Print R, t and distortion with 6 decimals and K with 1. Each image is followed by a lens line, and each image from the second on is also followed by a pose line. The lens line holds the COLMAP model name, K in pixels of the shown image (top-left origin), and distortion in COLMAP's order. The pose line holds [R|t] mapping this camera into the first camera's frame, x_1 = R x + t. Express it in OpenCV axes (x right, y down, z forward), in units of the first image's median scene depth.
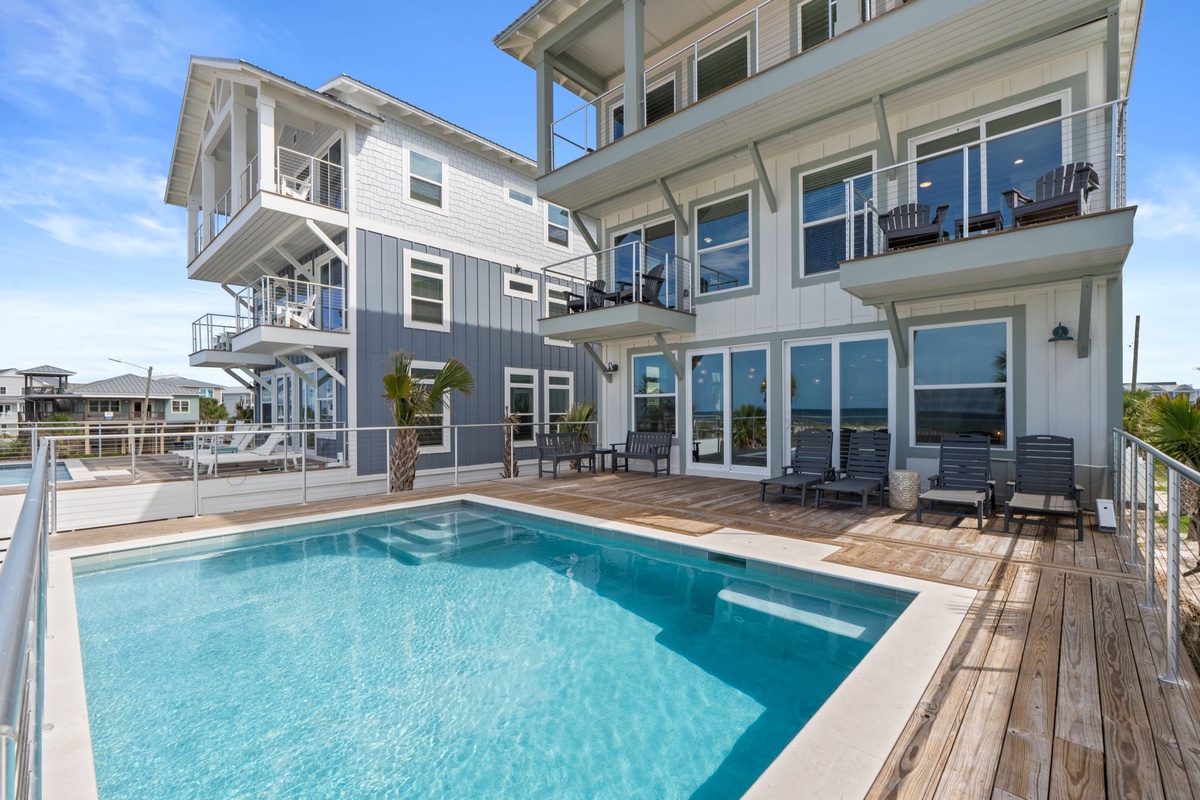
lens RADIAL K [[515.8, 0, 600.0], [0, 515.8, 400.0], [0, 0, 1]] dist [-0.001777, -0.000068]
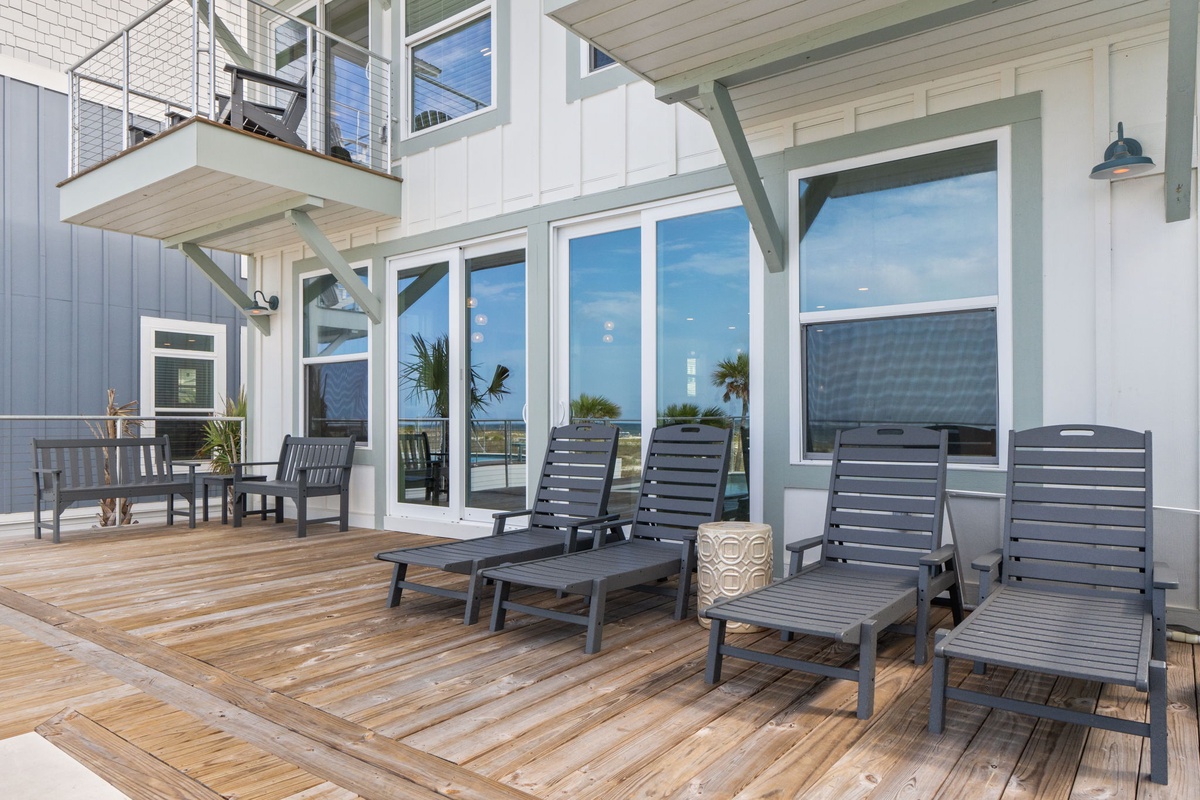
lens RADIAL K [[766.4, 0, 600.0], [0, 766.4, 400.0], [0, 0, 1]] dist [0.014604, -0.000233]
pose [[0.995913, 0.002238, 0.090290, 0.325187], [-0.001703, 0.999981, -0.006000, 0.036968], [-0.090301, 0.005822, 0.995897, 0.332553]]
